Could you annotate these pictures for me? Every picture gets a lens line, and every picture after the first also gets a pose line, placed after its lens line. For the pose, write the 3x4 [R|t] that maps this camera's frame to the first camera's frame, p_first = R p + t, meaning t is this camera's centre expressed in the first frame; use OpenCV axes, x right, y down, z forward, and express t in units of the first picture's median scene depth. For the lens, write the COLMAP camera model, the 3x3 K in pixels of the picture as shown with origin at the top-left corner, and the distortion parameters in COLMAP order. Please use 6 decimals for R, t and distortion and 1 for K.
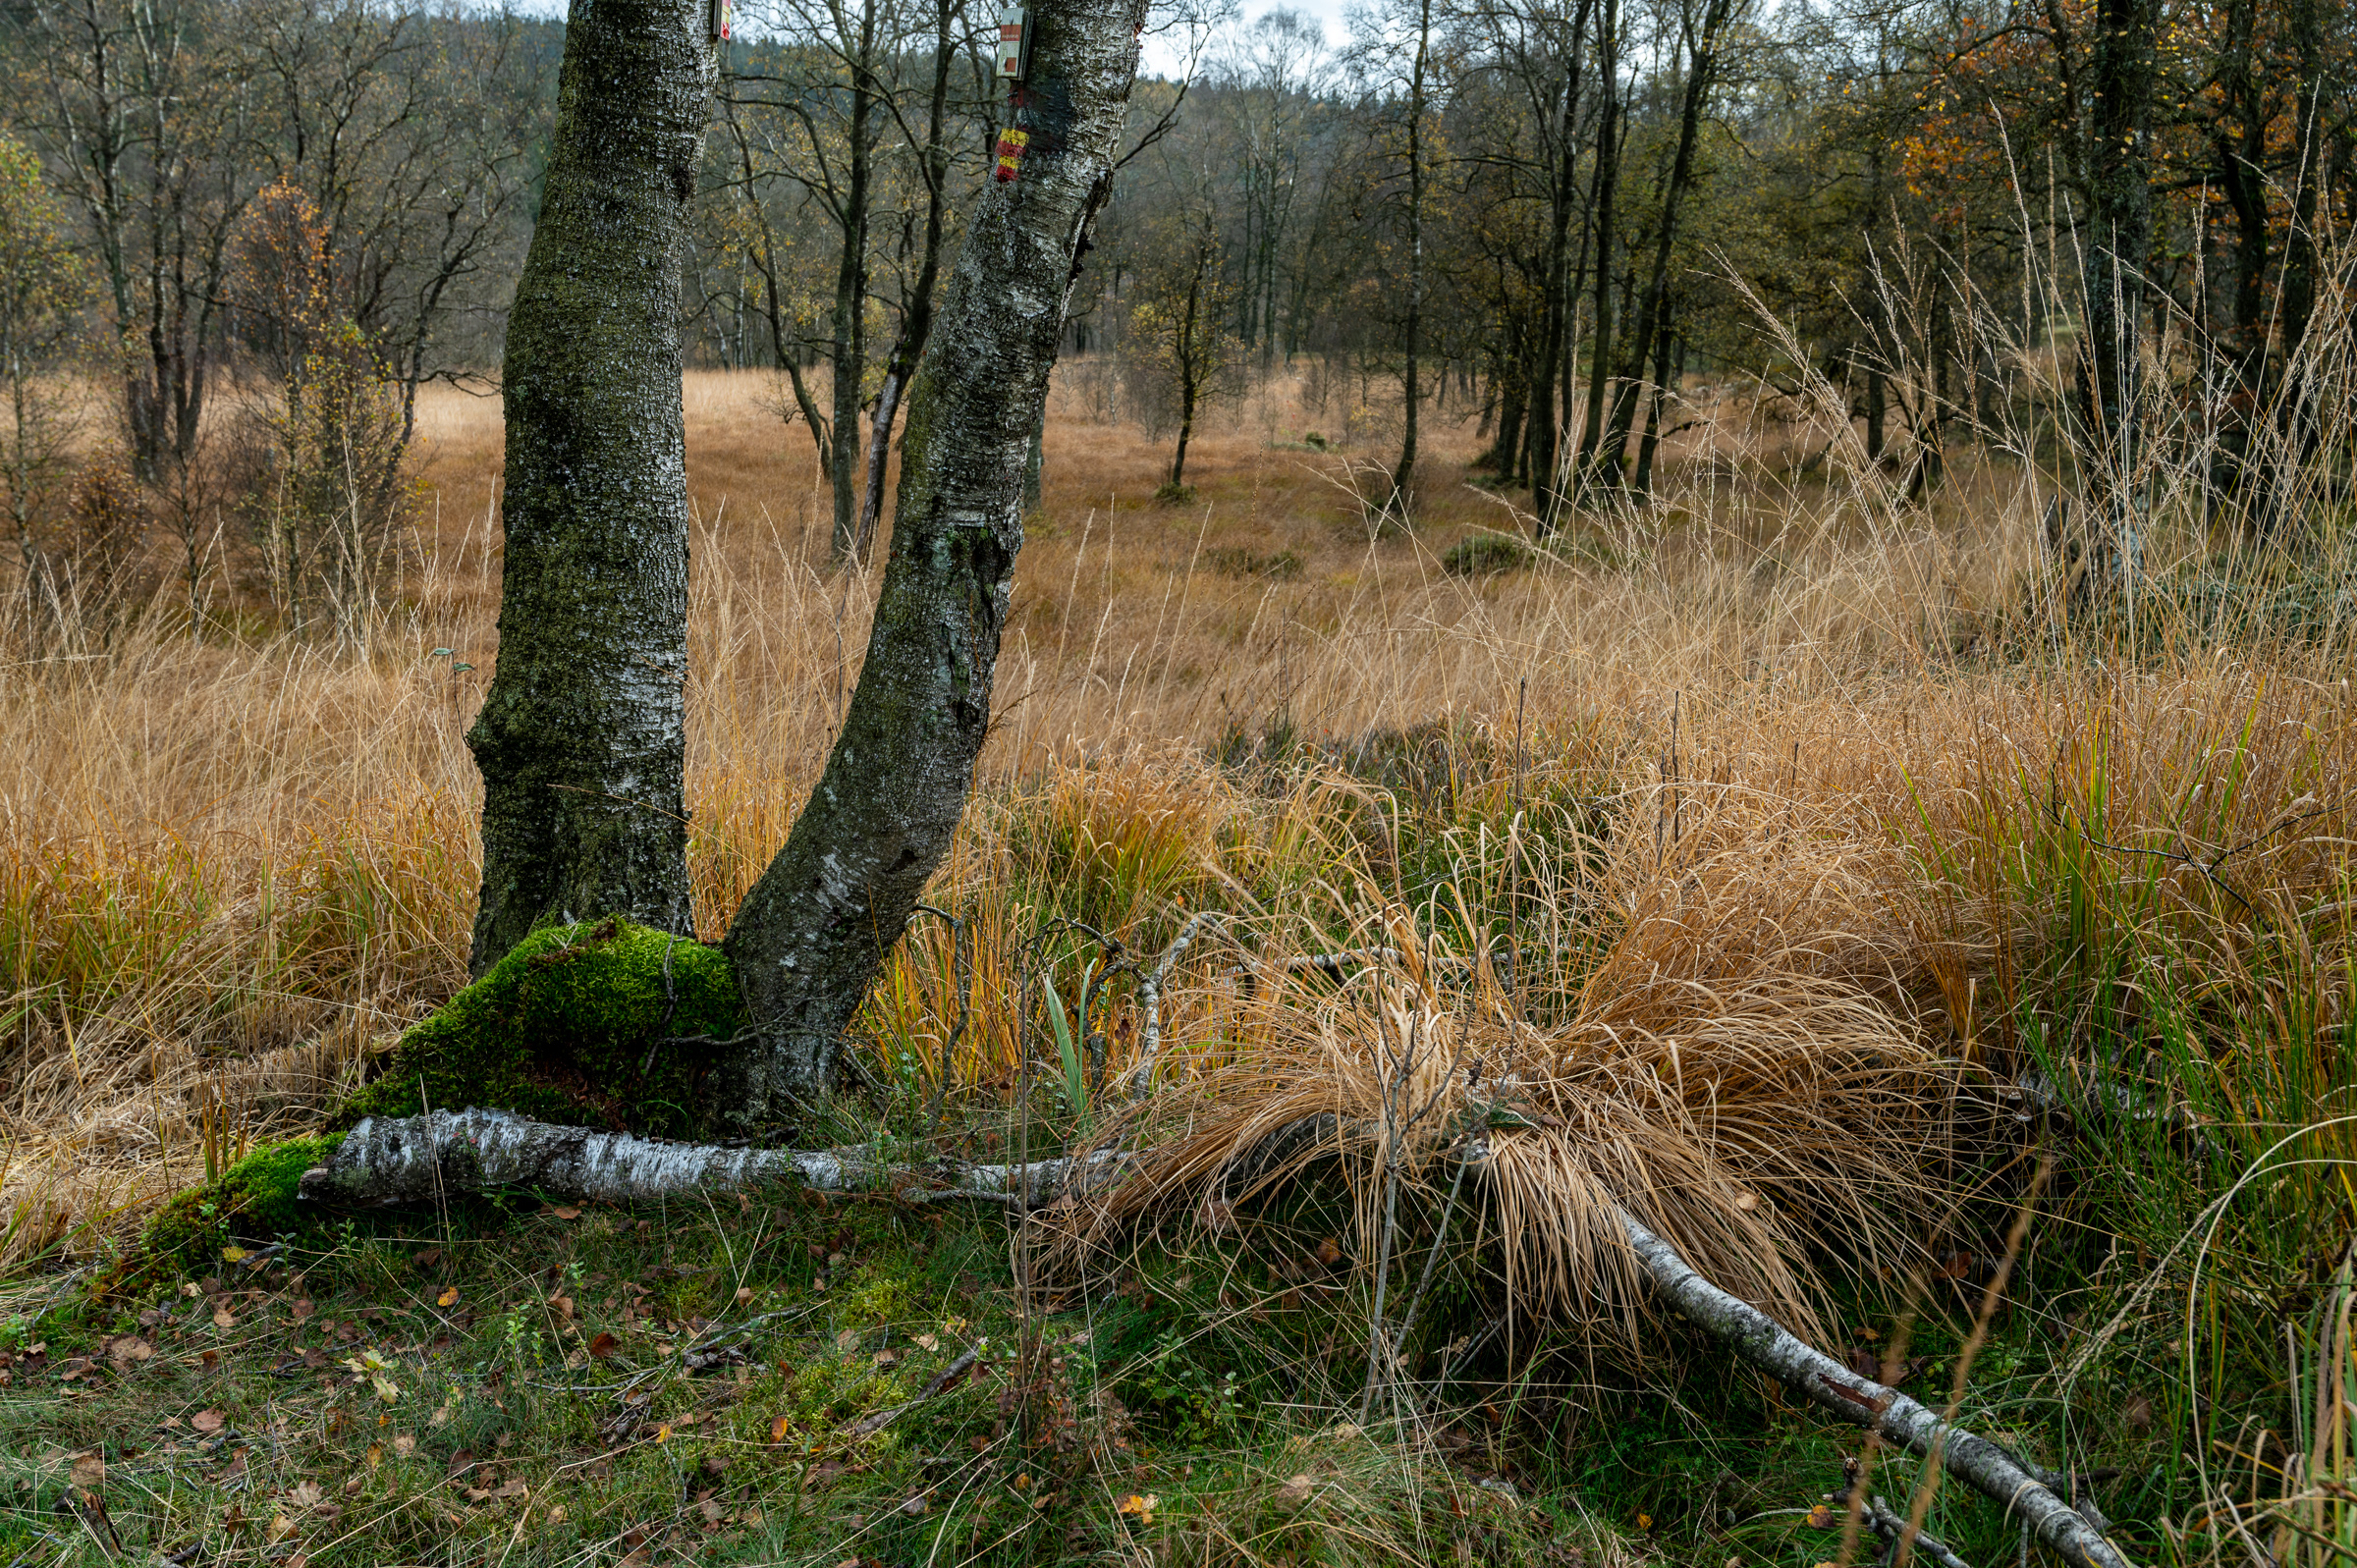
lens RADIAL K [[2473.6, 0, 1178.5], [0, 2473.6, 784.0], [0, 0, 1]] dist [0.009831, 0.023092]
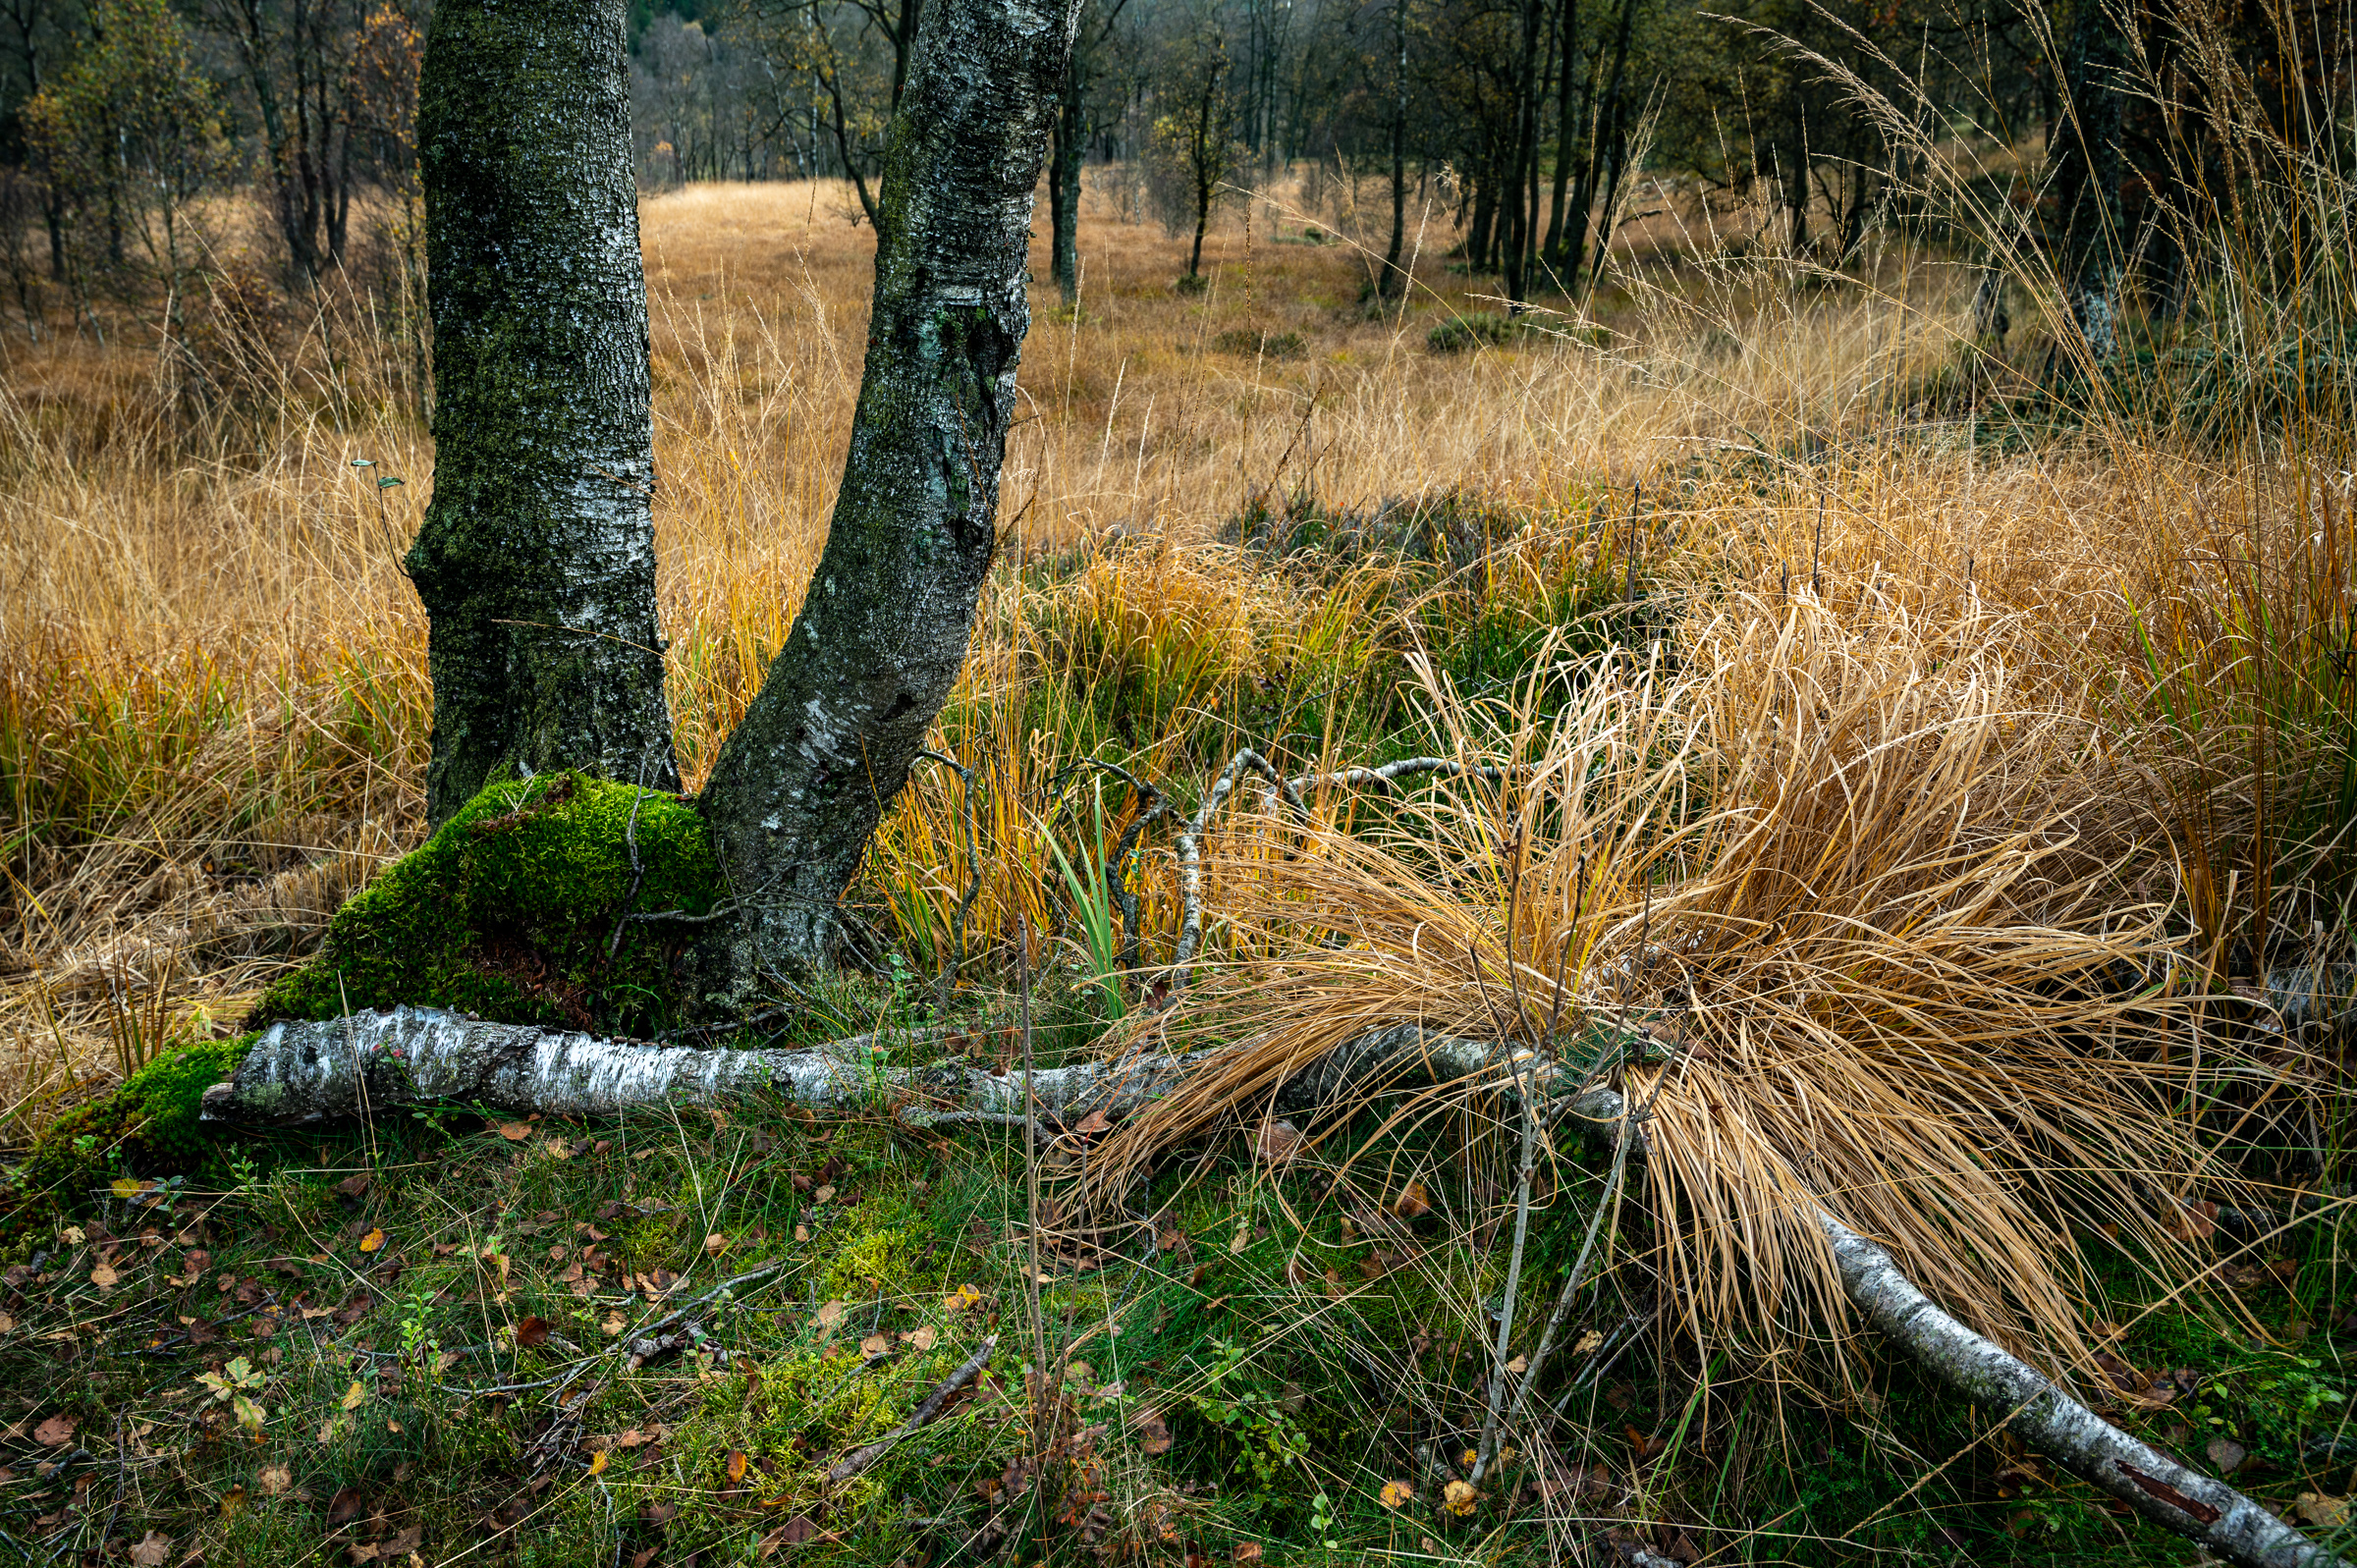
lens RADIAL K [[1996.9, 0, 1178.5], [0, 1996.9, 784.0], [0, 0, 1]] dist [0.002832, -0.006253]
pose [[0.999850, -0.013620, -0.010717, -0.007596], [0.014872, 0.991793, 0.126988, -0.028672], [0.008900, -0.127128, 0.991846, 0.311808]]
